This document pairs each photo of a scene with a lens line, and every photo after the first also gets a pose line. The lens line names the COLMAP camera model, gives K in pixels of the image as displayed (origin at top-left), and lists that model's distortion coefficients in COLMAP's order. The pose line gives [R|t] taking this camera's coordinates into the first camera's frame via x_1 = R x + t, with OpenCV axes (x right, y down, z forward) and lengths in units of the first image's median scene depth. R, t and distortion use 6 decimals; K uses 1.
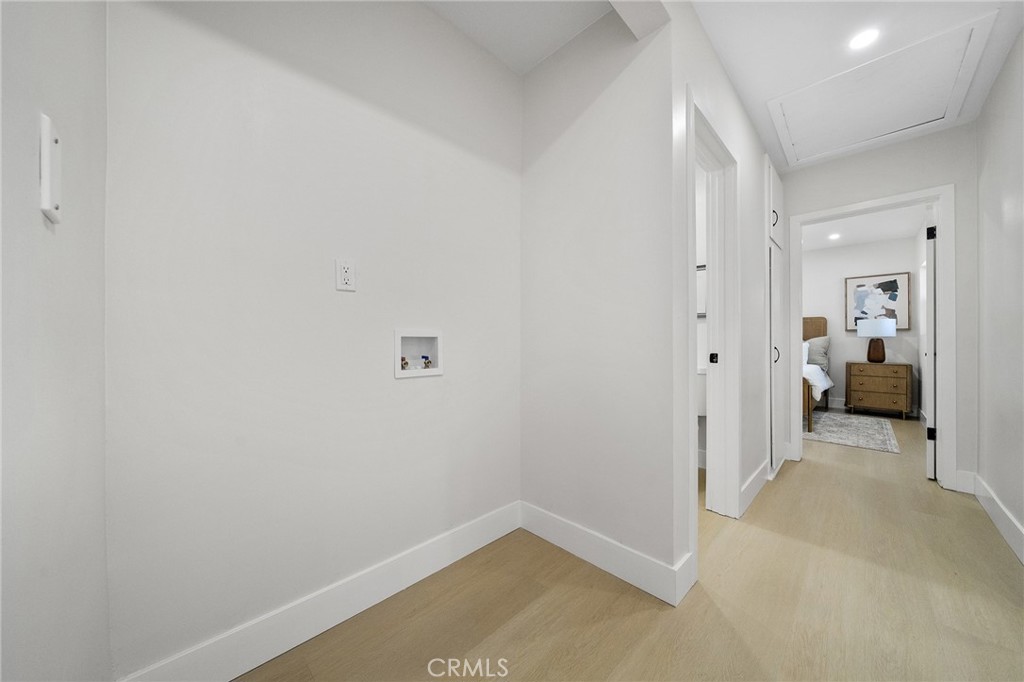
lens RADIAL K [[354.1, 0, 515.2], [0, 354.1, 340.1], [0, 0, 1]] dist [-0.003868, 0.001496]
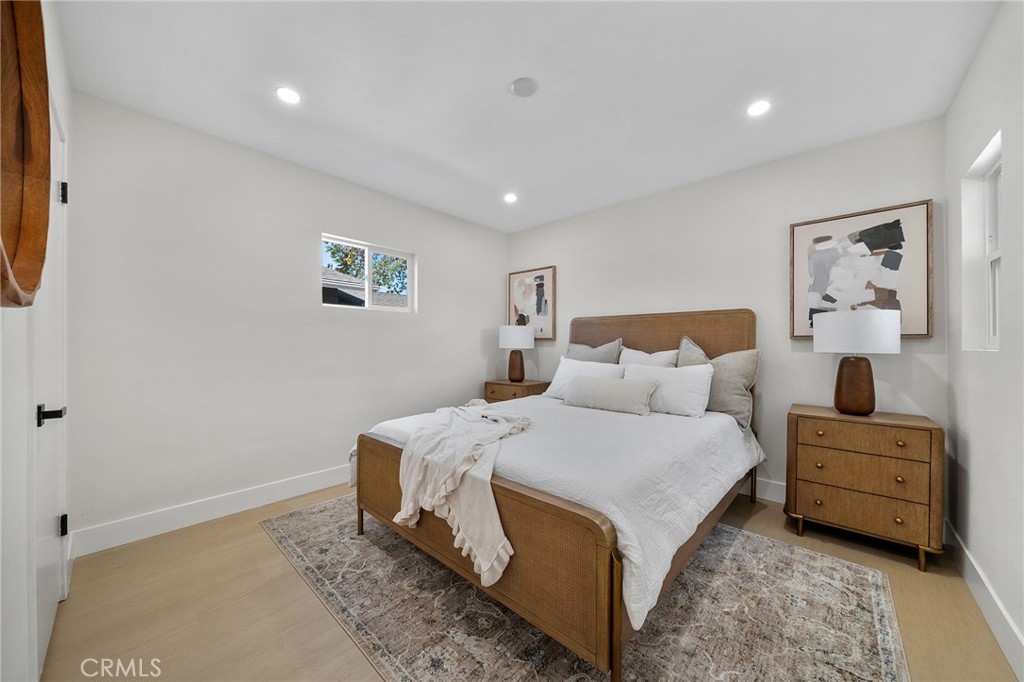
lens RADIAL K [[354.1, 0, 526.7], [0, 354.1, 344.1], [0, 0, 1]] dist [-0.003868, 0.001496]
pose [[0.998277, 0.003010, 0.058607, 0.598639], [-0.003174, 0.999991, 0.002703, -0.020035], [-0.058599, -0.002884, 0.998277, 0.594242]]
